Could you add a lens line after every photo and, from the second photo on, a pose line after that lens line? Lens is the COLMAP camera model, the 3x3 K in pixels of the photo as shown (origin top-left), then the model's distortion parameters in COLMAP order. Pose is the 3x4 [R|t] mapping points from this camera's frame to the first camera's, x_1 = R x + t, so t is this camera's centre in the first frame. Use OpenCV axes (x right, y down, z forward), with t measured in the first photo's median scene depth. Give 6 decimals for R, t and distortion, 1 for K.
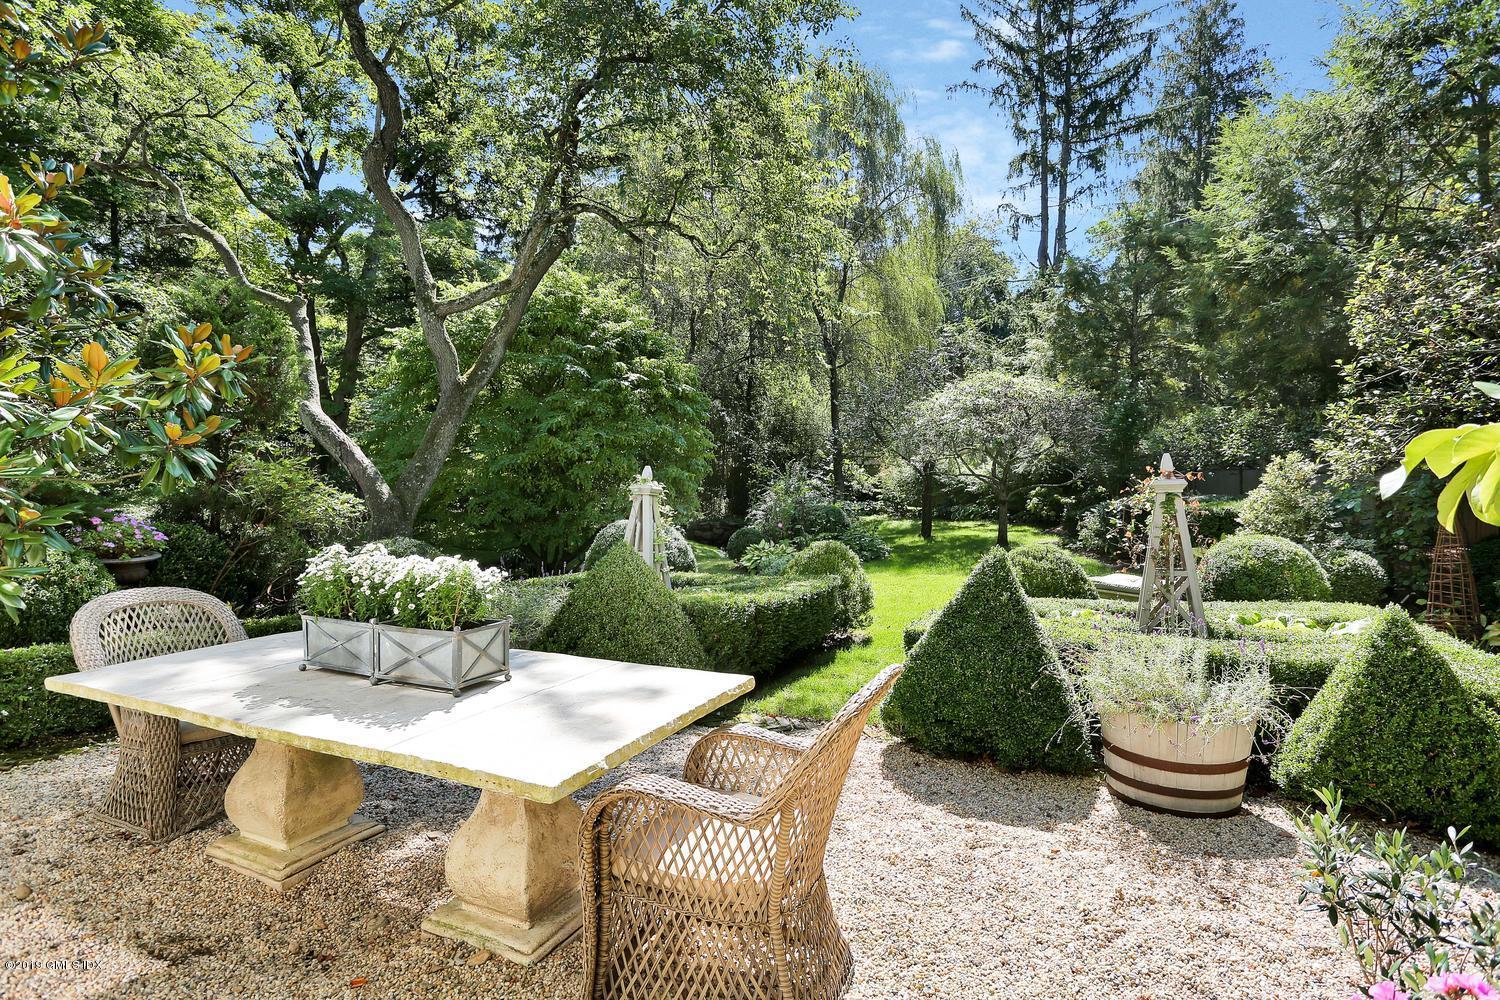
lens RADIAL K [[768.2, 0, 749.3], [0, 768.2, 498.7], [0, 0, 1]] dist [-0.002308, 0.004080]
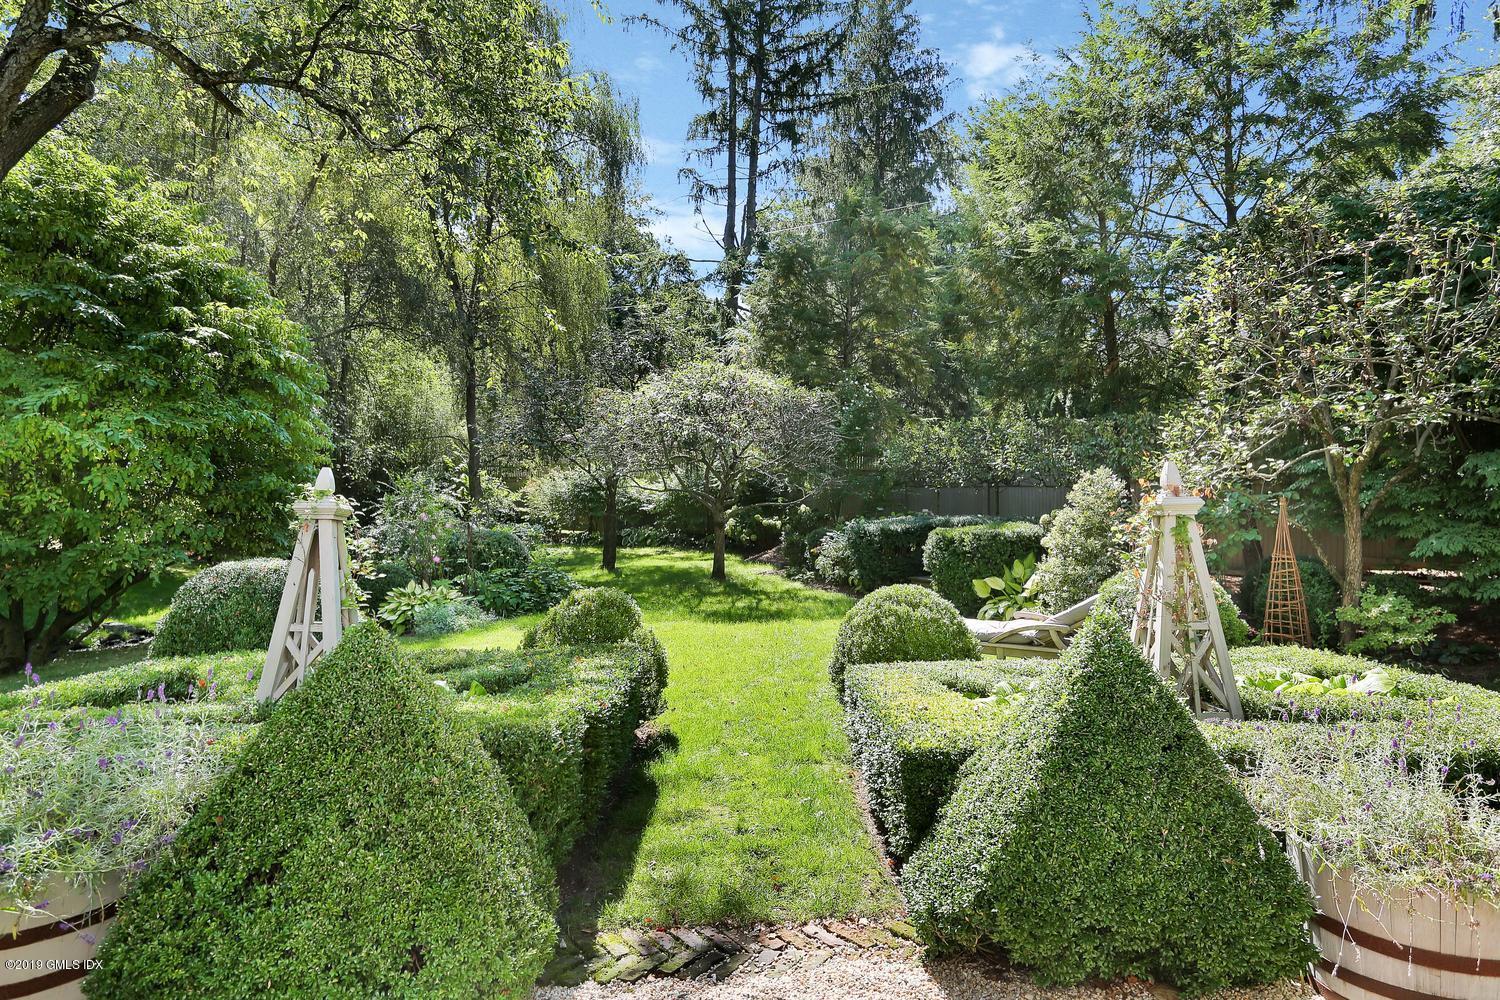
lens RADIAL K [[937.1, 0, 756.4], [0, 937.1, 495.8], [0, 0, 1]] dist [-0.023597, 0.026988]
pose [[0.908853, 0.005371, 0.417082, -0.046641], [0.005073, 0.999701, -0.023930, -0.001791], [-0.417086, 0.023864, 0.908554, 0.092384]]
